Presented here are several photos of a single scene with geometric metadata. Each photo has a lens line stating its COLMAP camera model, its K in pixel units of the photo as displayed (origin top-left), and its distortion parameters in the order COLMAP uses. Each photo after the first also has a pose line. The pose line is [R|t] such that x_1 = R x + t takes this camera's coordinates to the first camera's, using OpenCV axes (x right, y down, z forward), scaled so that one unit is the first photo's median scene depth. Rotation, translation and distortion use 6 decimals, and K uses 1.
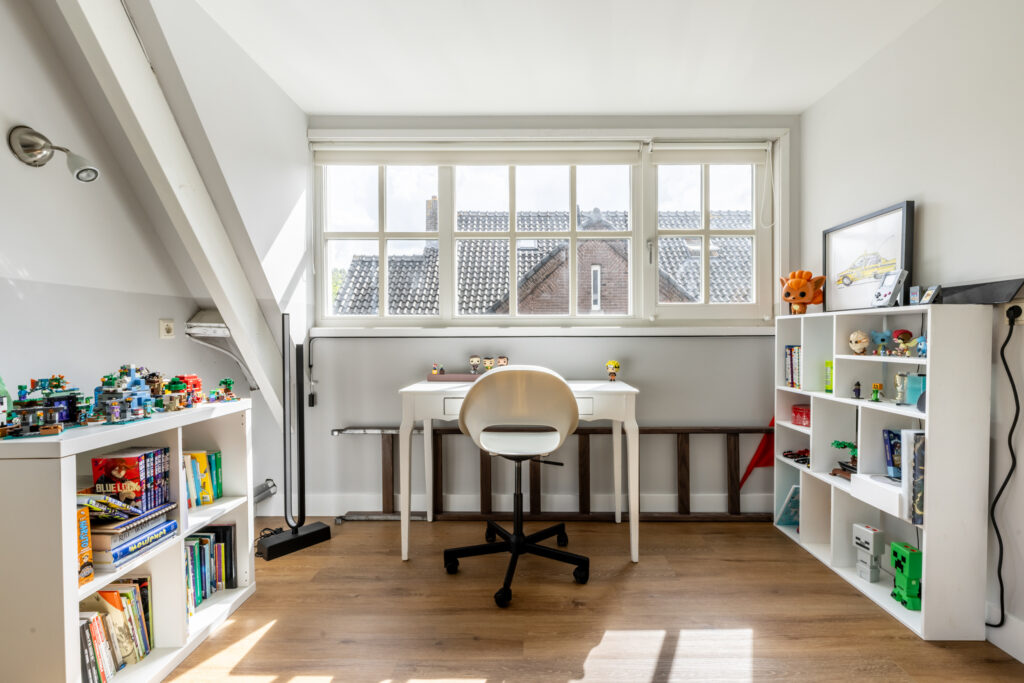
lens RADIAL K [[458.8, 0, 517.0], [0, 458.8, 339.6], [0, 0, 1]] dist [0.000340, -0.000027]
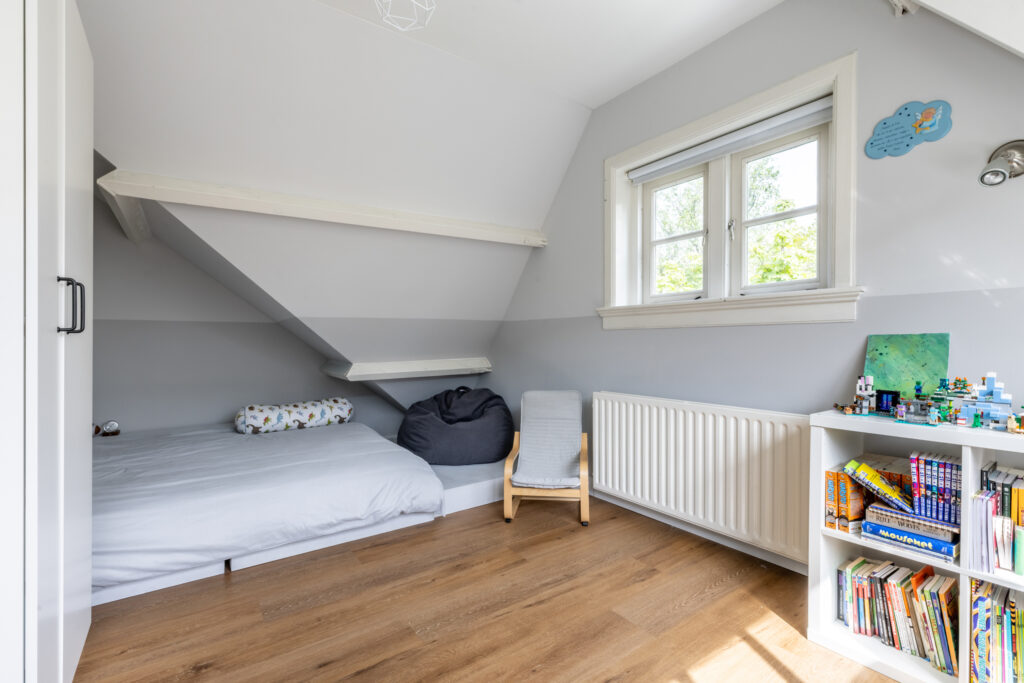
lens RADIAL K [[458.8, 0, 517.0], [0, 458.8, 339.6], [0, 0, 1]] dist [0.000340, -0.000027]
pose [[-0.800640, -0.002615, -0.599140, 0.487265], [-0.002546, 0.999996, -0.000961, -0.007849], [0.599141, 0.000756, -0.800644, 1.237866]]
